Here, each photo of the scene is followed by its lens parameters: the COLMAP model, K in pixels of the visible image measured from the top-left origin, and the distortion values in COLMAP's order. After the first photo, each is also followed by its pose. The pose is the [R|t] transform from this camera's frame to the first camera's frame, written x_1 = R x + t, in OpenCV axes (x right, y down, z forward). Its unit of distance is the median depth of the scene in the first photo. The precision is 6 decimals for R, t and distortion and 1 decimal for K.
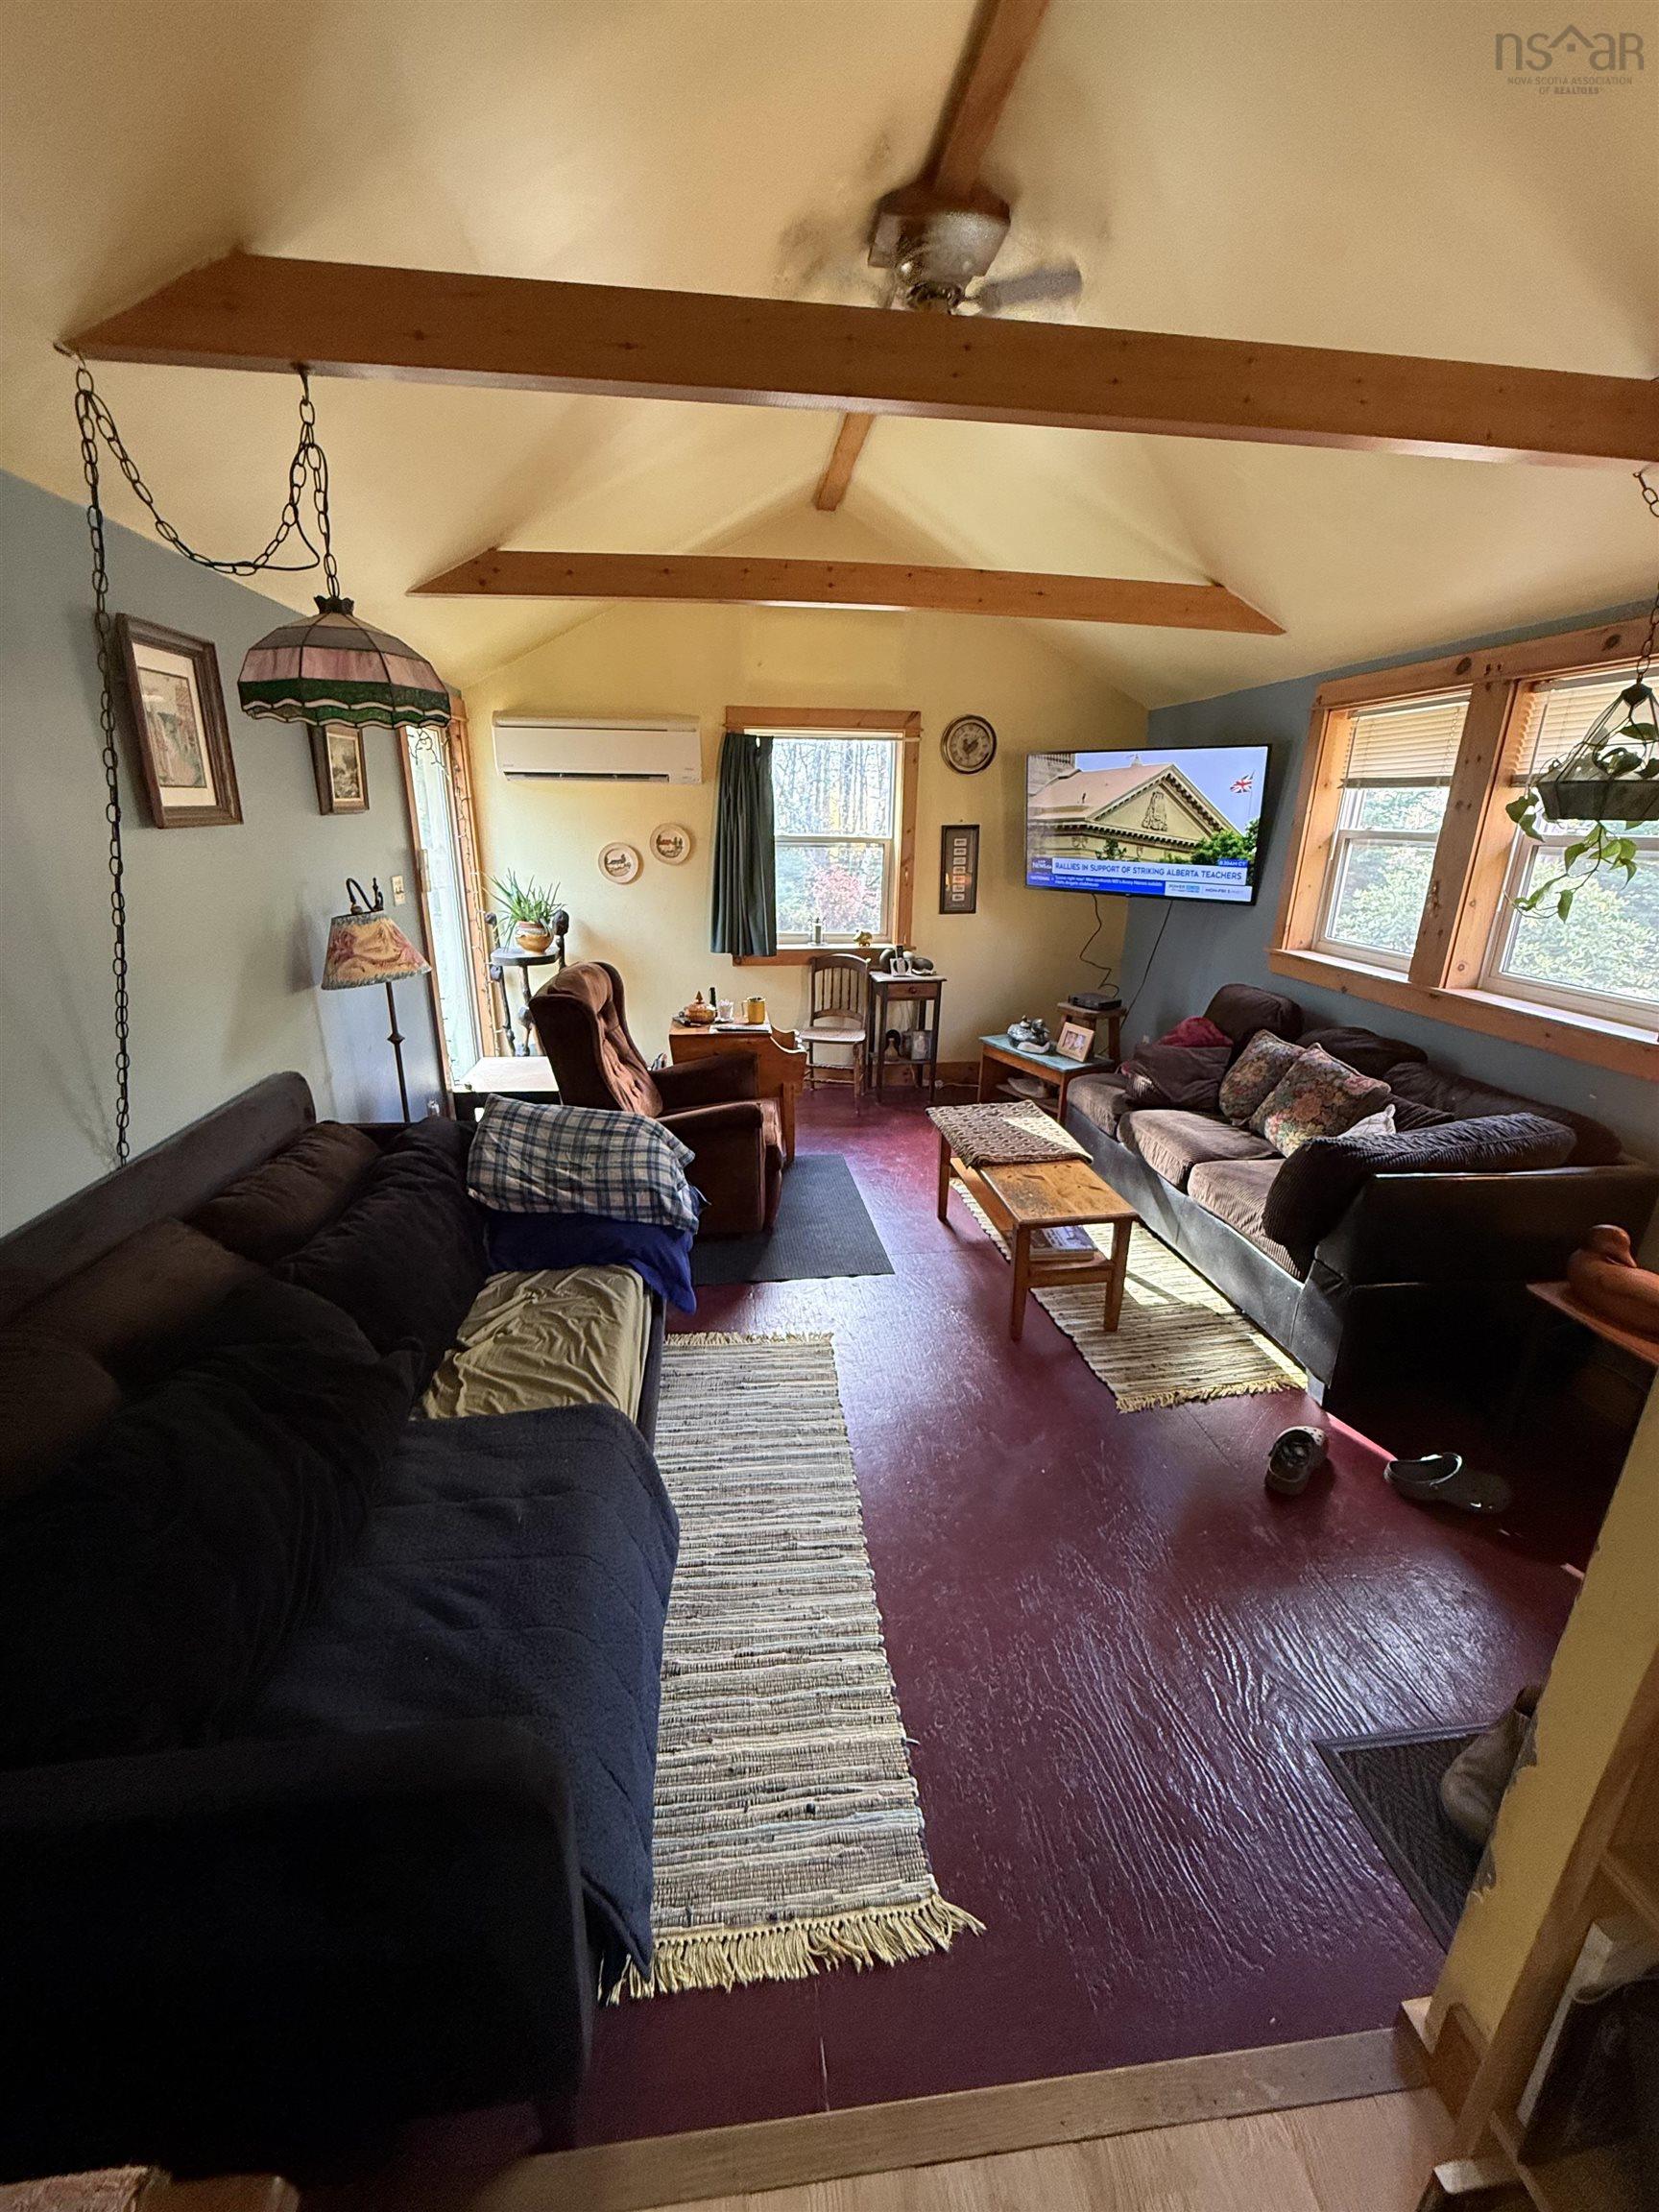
lens RADIAL K [[880.2, 0, 819.7], [0, 880.2, 1096.9], [0, 0, 1]] dist [-0.002676, 0.000534]
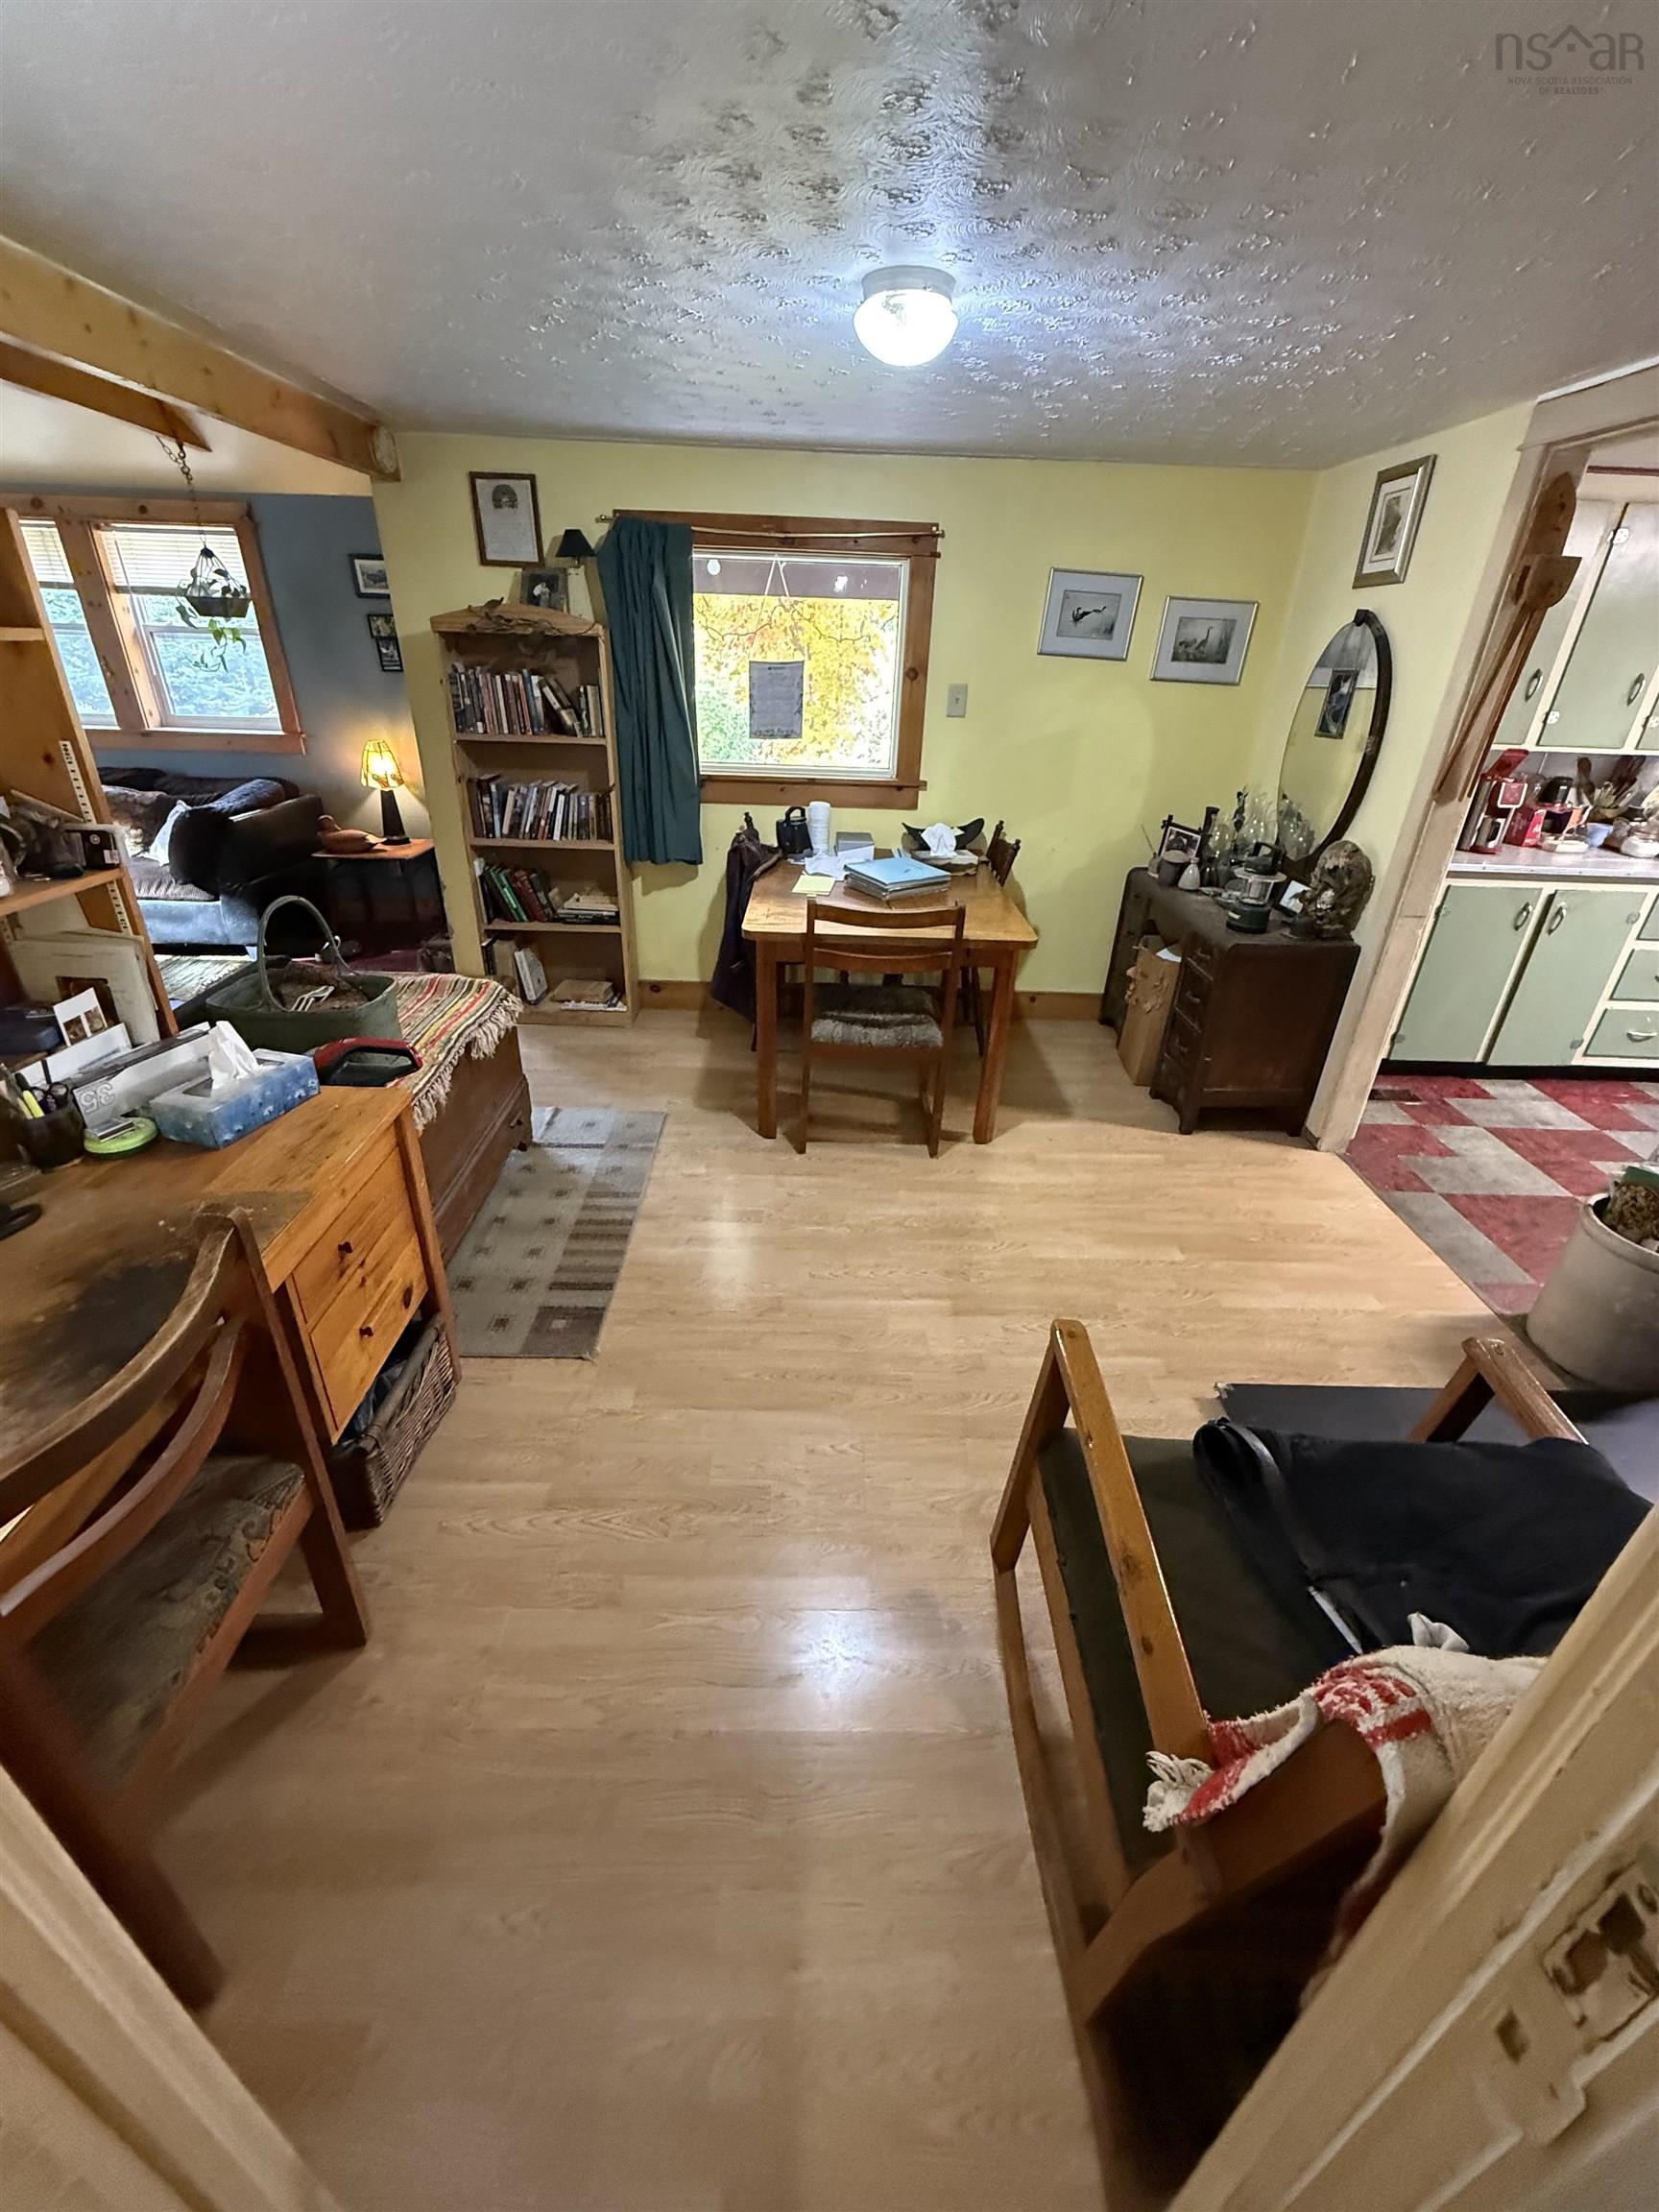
lens RADIAL K [[880.2, 0, 834.9], [0, 880.2, 1100.6], [0, 0, 1]] dist [-0.002676, 0.000534]
pose [[0.091416, -0.468220, 0.878870, -1.064398], [0.277187, 0.859650, 0.429149, 0.140208], [-0.956457, 0.204380, 0.208371, -0.465460]]
